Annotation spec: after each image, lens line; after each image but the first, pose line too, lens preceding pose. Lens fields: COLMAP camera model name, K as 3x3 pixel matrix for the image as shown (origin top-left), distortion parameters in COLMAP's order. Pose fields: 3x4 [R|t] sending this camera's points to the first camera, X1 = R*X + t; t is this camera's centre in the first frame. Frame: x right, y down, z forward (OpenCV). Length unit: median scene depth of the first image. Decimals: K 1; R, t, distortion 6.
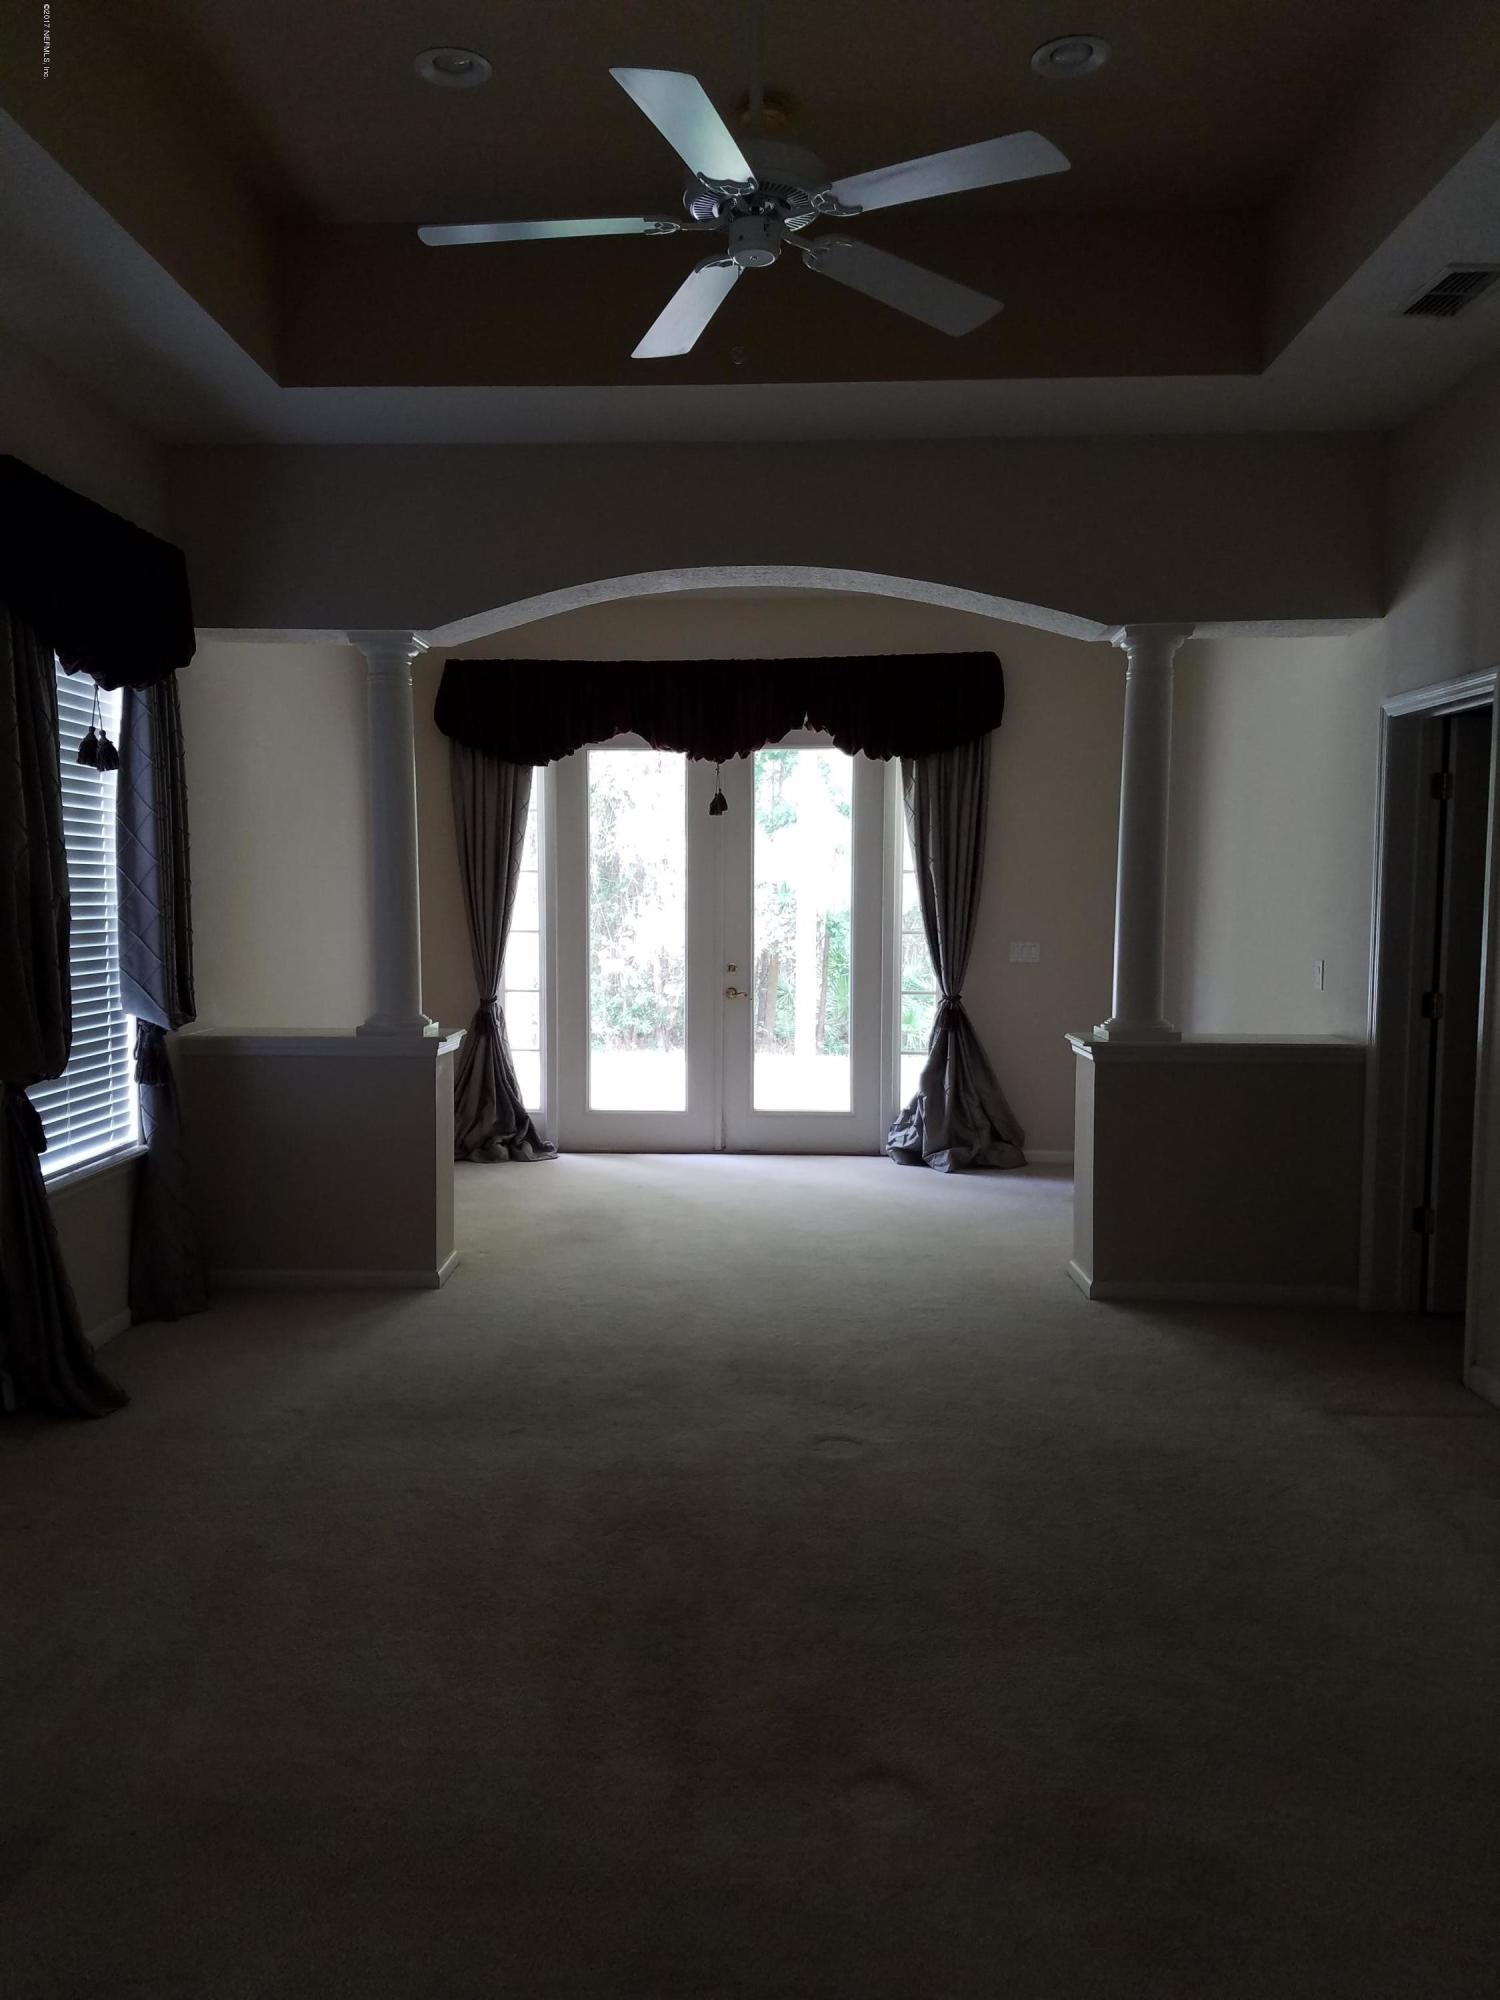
lens RADIAL K [[1583.0, 0, 732.7], [0, 1583.0, 997.4], [0, 0, 1]] dist [0.310193, -0.517439]
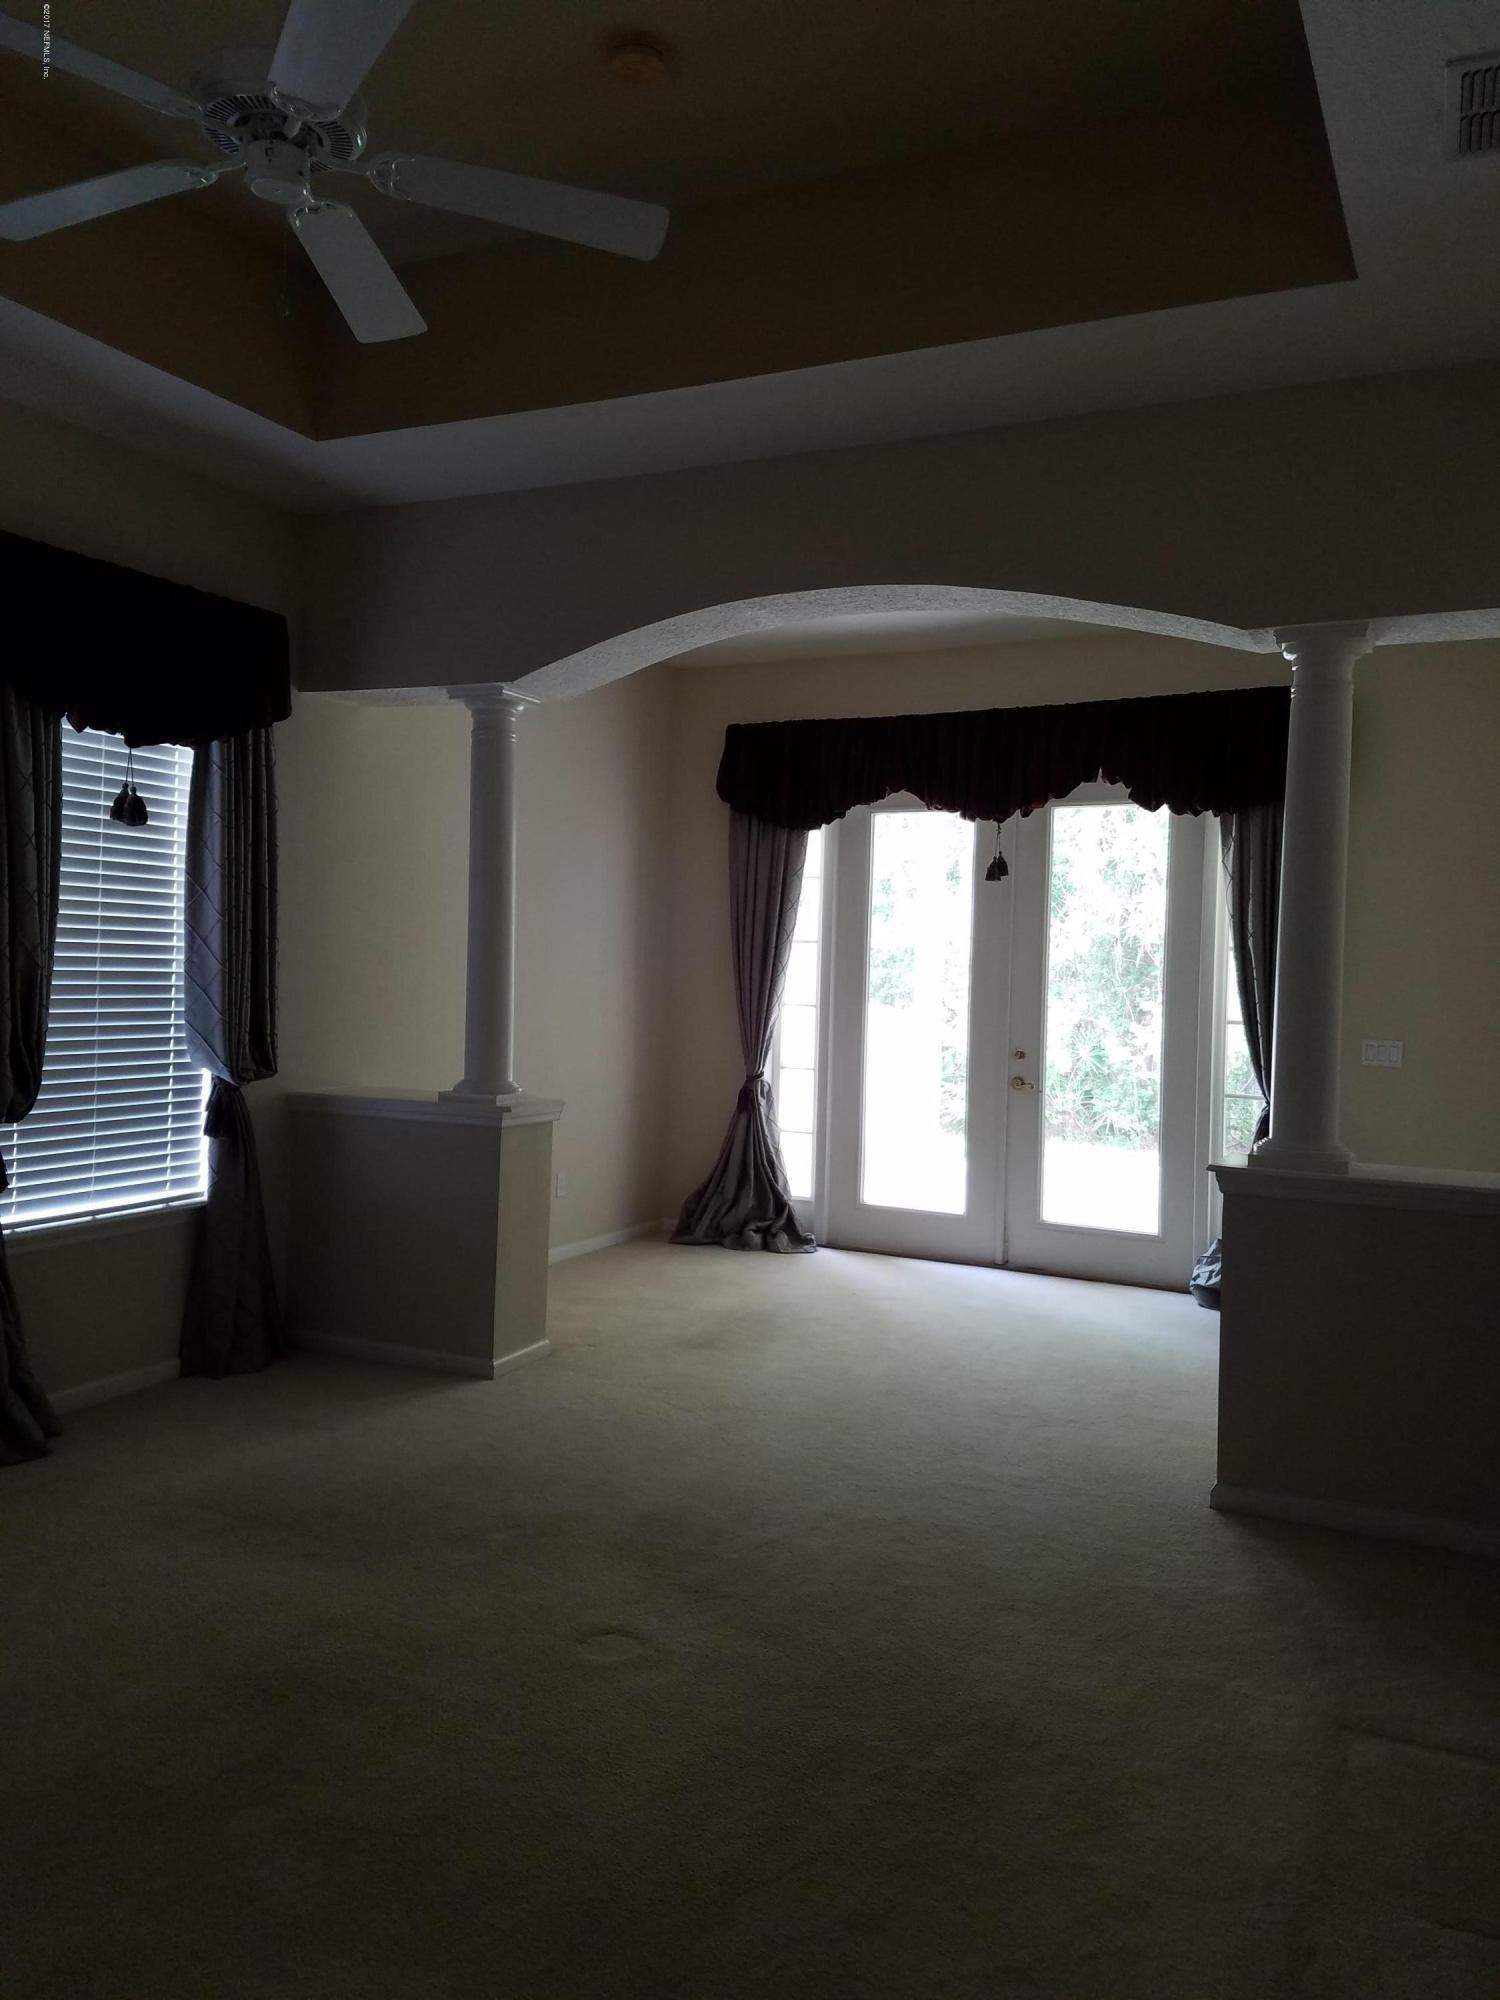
lens RADIAL K [[1583.0, 0, 732.7], [0, 1583.0, 997.4], [0, 0, 1]] dist [0.310193, -0.517439]
pose [[0.914460, 0.031999, -0.403409, 0.217846], [-0.053433, 0.997688, -0.041984, -0.005029], [0.401133, 0.059948, 0.914056, 0.132719]]
